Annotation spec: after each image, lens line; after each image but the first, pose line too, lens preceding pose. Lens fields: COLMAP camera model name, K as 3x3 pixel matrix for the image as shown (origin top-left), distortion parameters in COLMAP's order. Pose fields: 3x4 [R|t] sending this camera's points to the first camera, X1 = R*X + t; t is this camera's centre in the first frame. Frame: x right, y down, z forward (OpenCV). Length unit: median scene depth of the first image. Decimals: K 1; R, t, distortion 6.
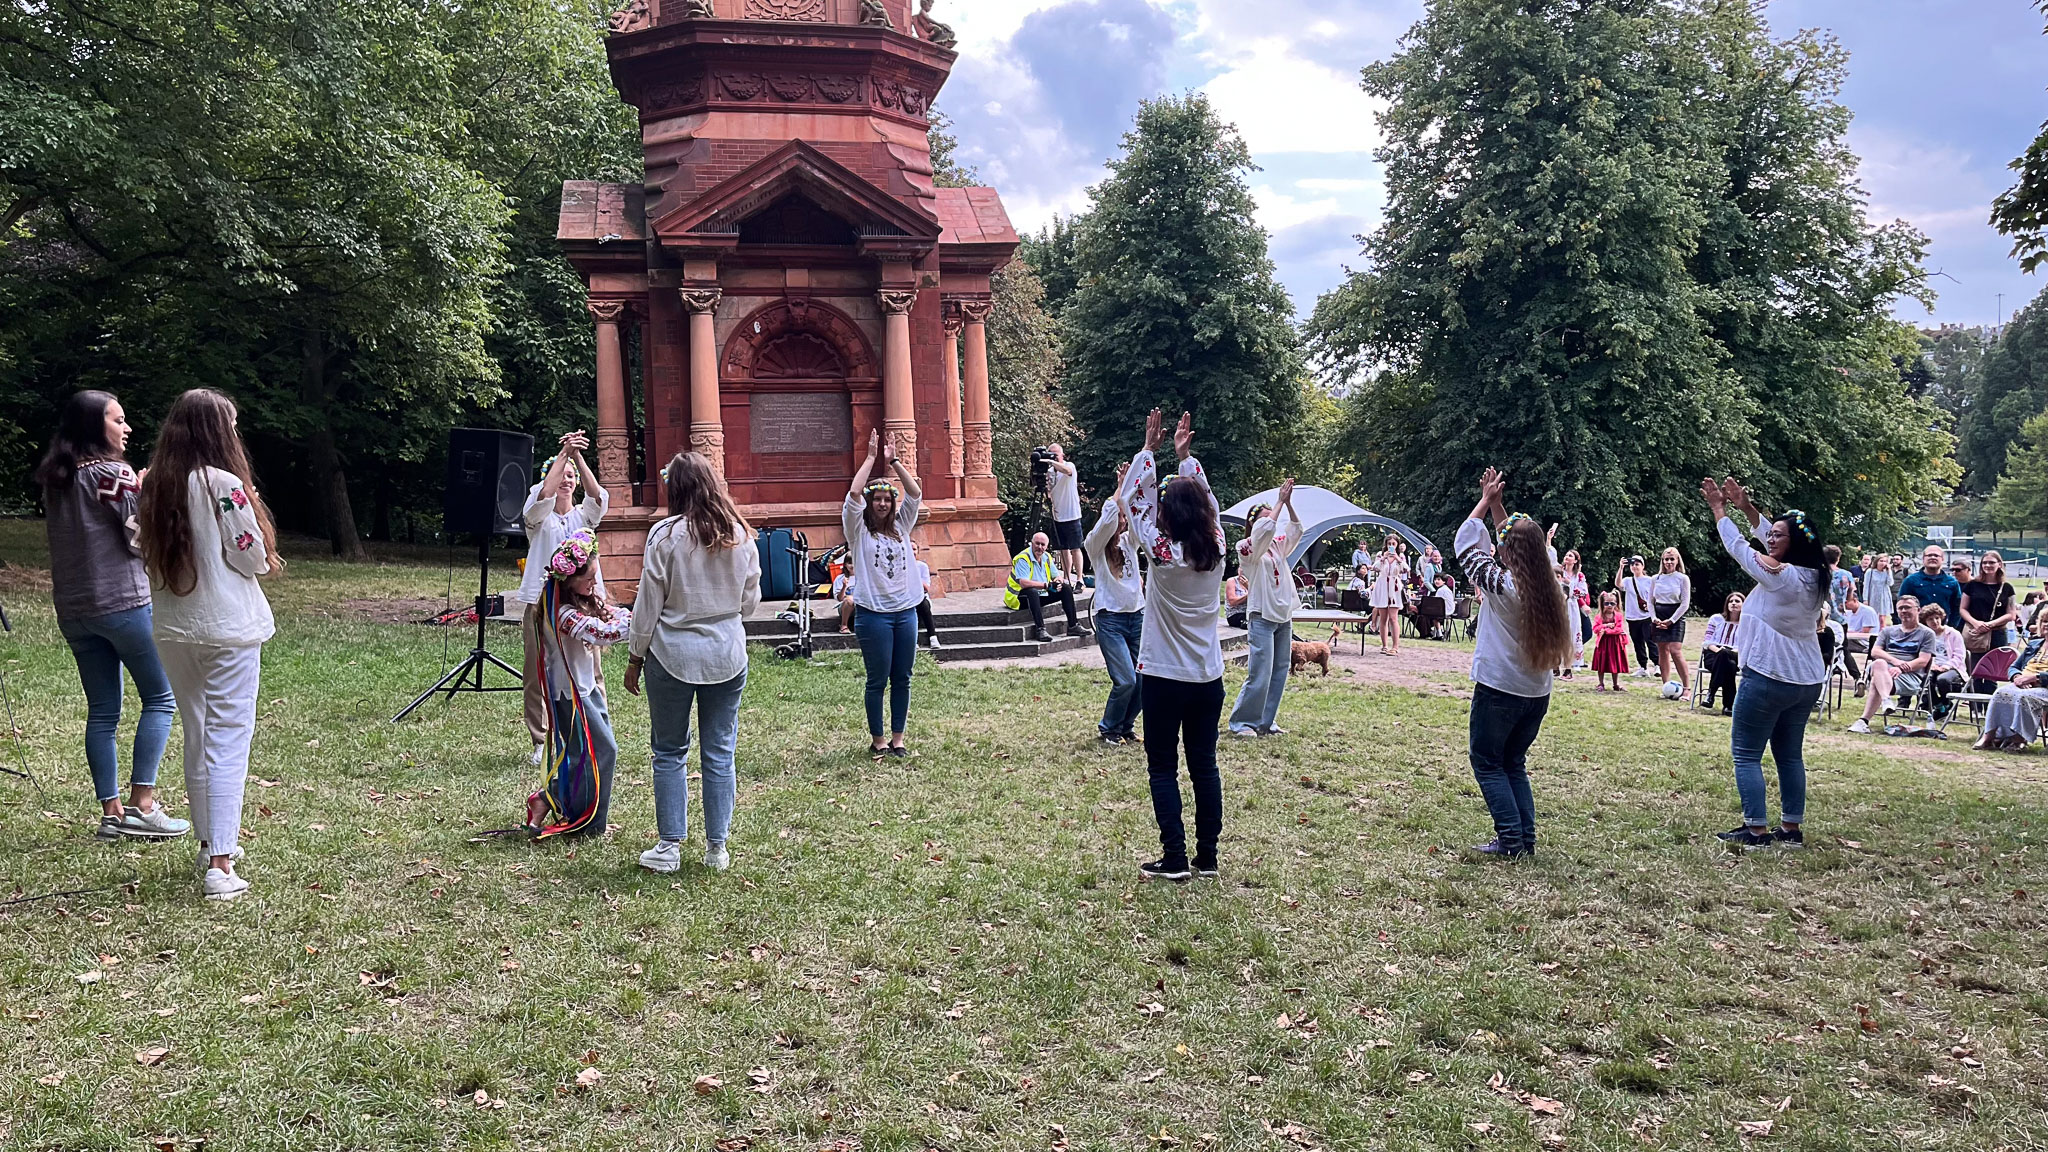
lens RADIAL K [[1530.1, 0, 1036.6], [0, 1530.1, 576.0], [0, 0, 1]] dist [0.057463, -0.070400]
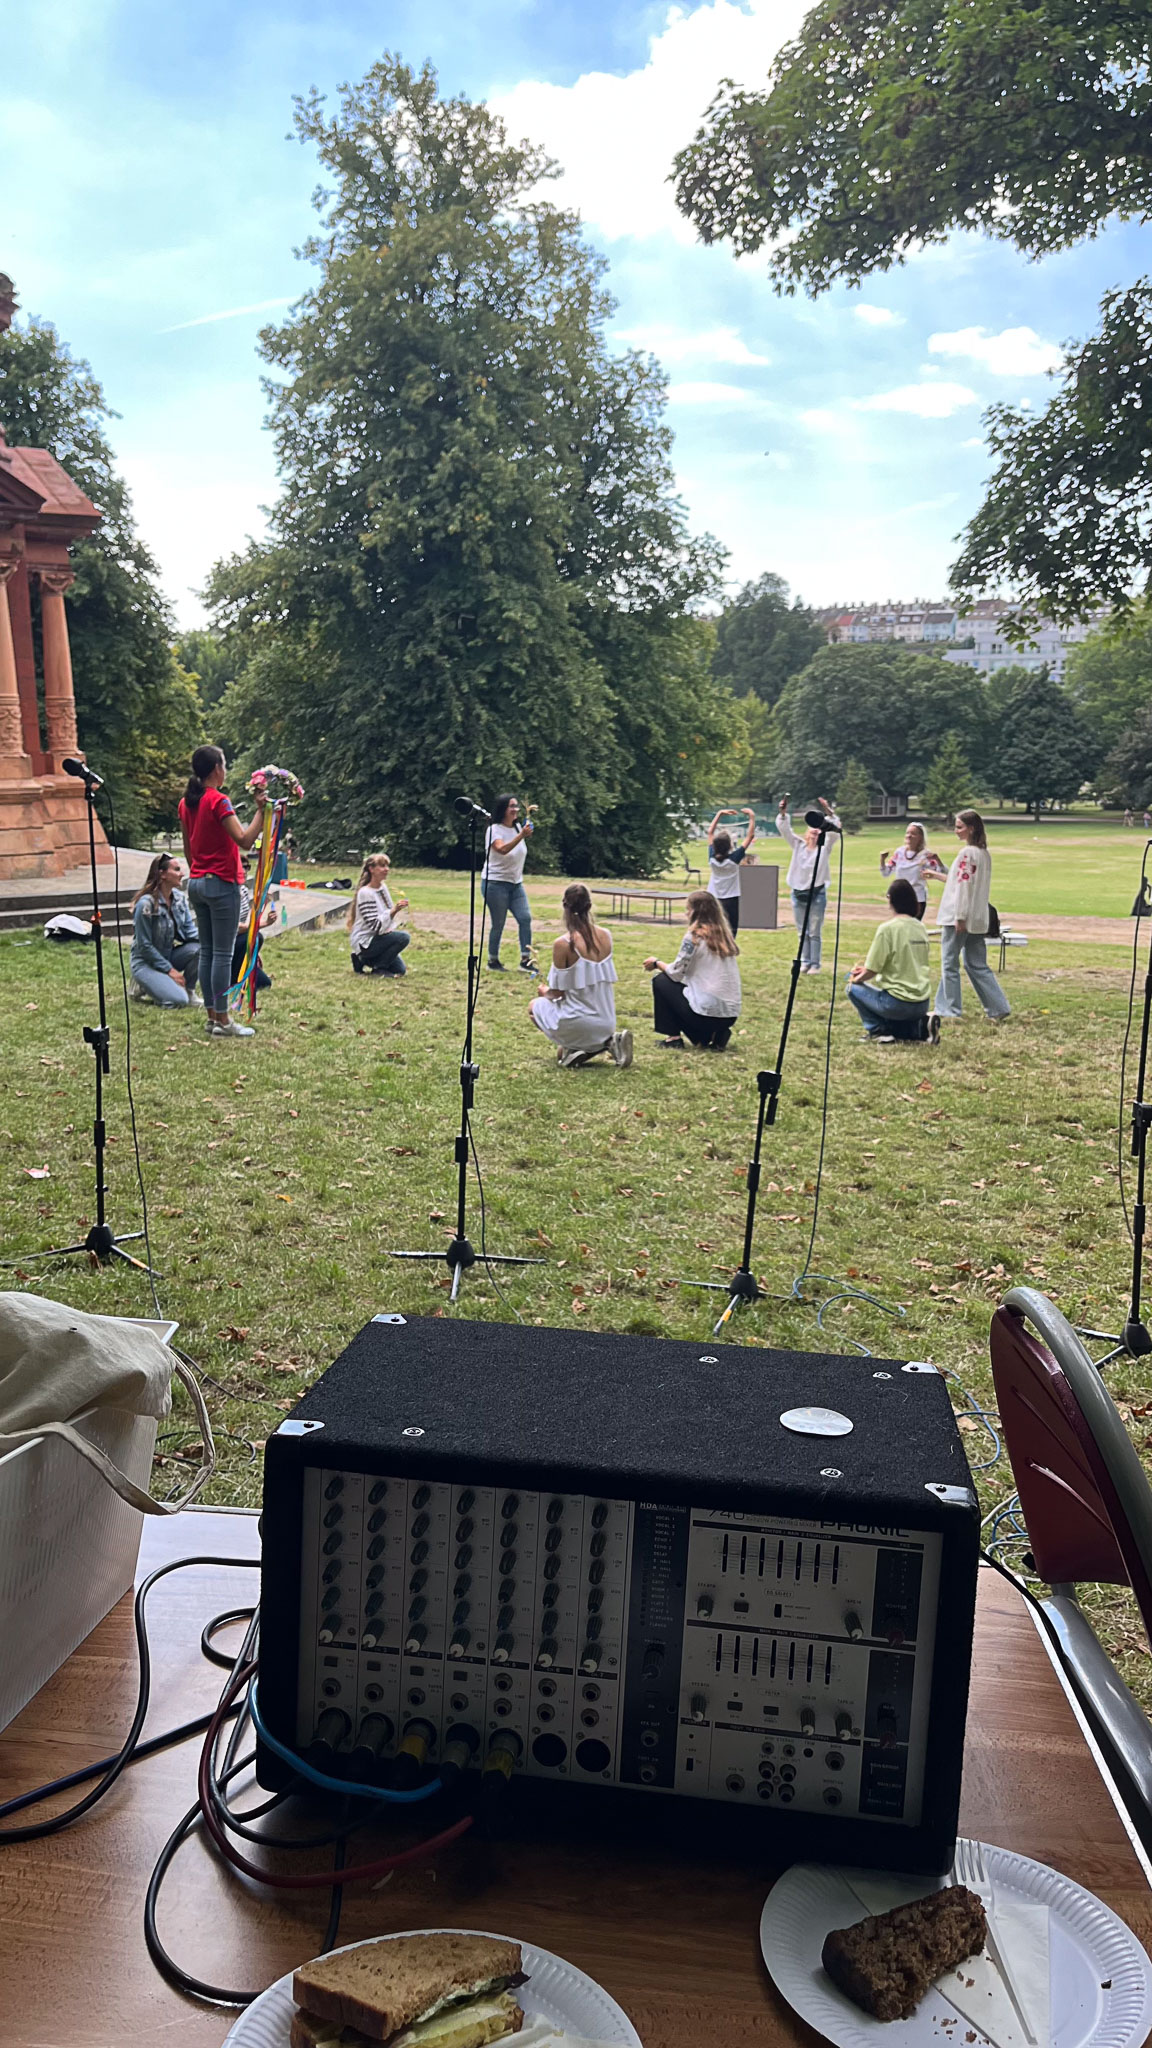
lens RADIAL K [[1530.1, 0, 589.9], [0, 1530.1, 1043.2], [0, 0, 1]] dist [0.057463, -0.070400]
pose [[0.884172, -0.074704, 0.461150, -0.100968], [0.014214, 0.990976, 0.133282, -0.002968], [-0.466946, -0.111289, 0.877255, -0.032300]]
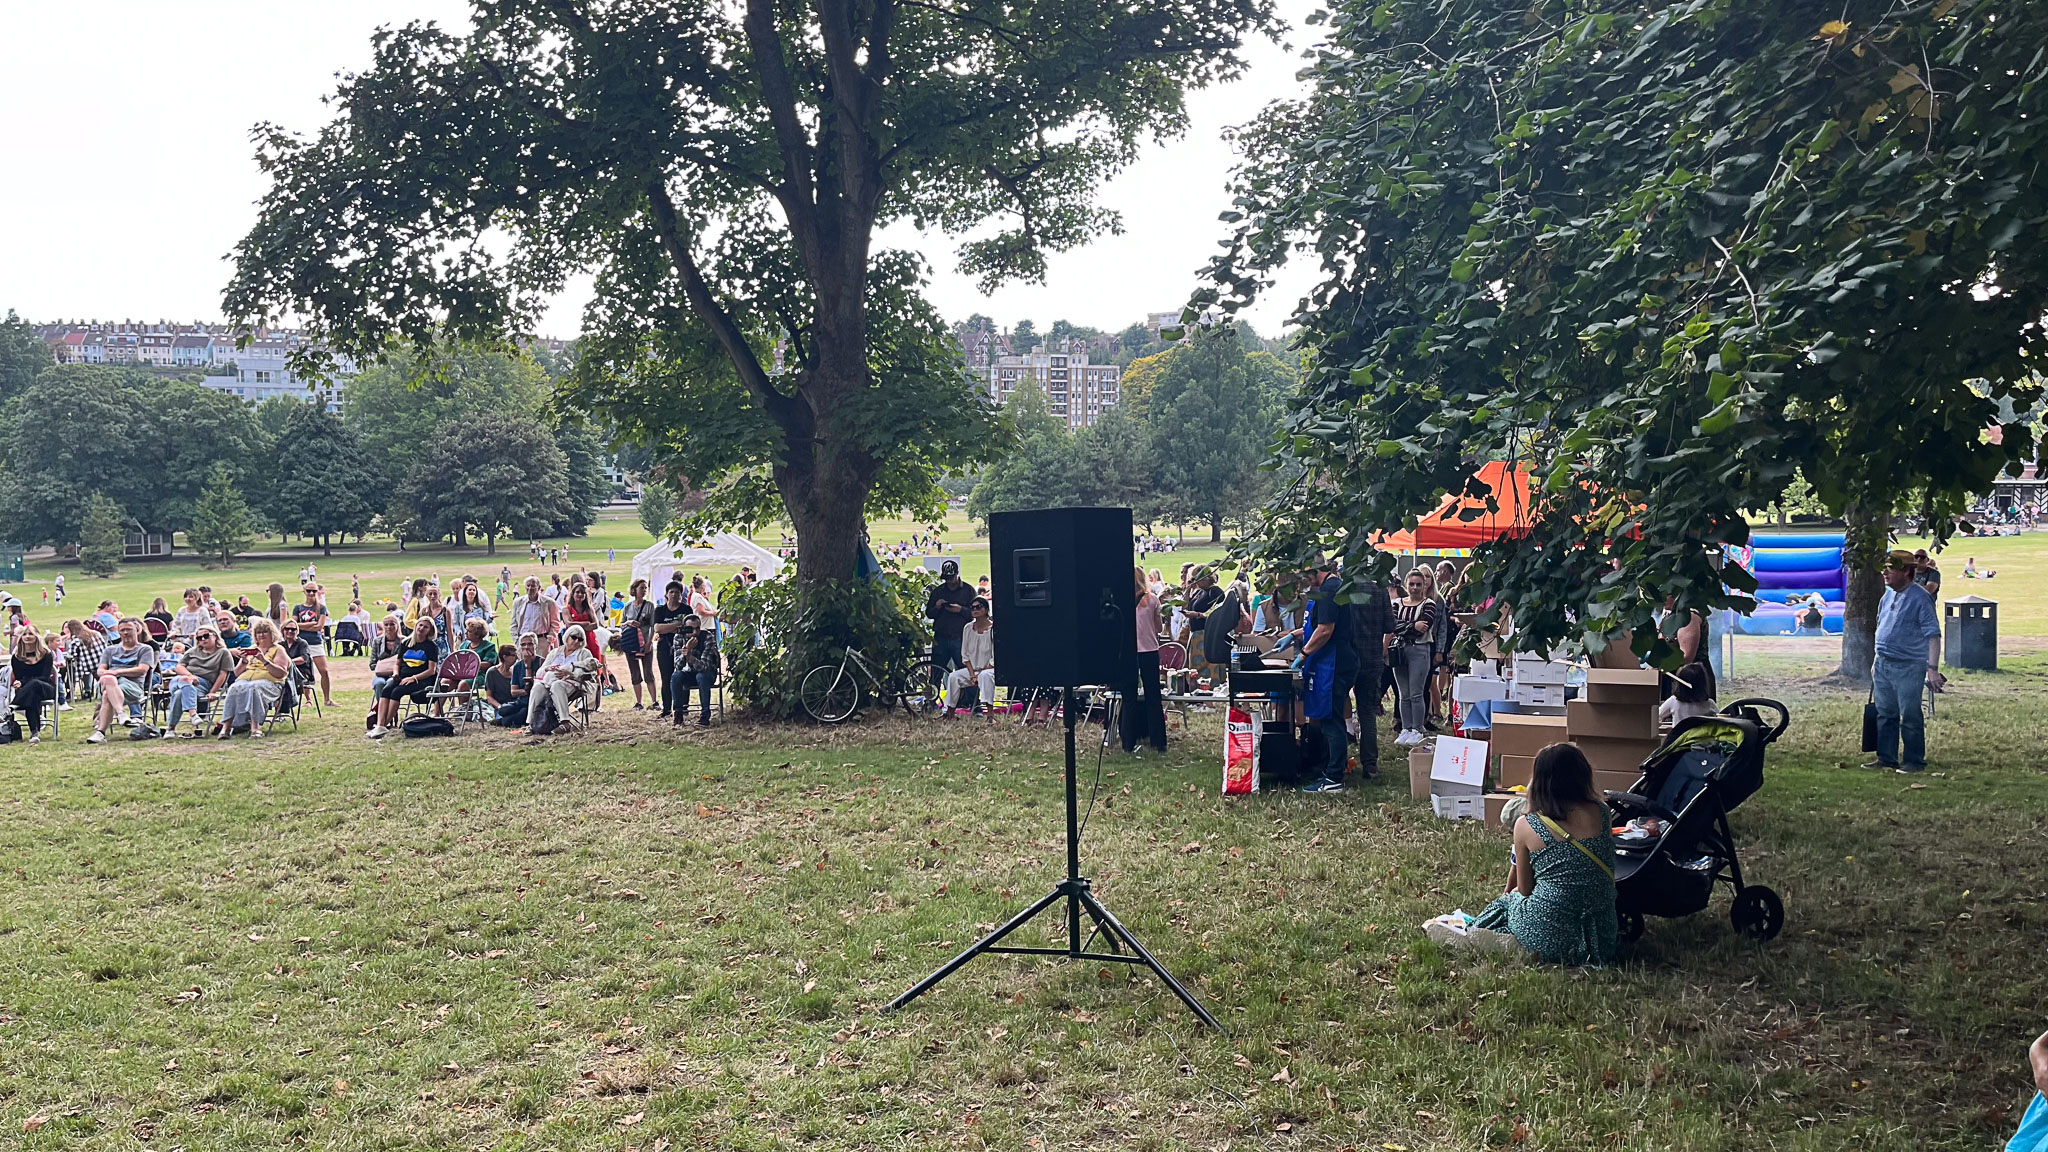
lens RADIAL K [[1530.1, 0, 1018.0], [0, 1530.1, 580.8], [0, 0, 1]] dist [0.057463, -0.070400]
pose [[0.372938, -0.053066, 0.926337, -0.090790], [0.054243, 0.997903, 0.035327, -0.006979], [-0.926269, 0.037072, 0.375034, -0.012114]]
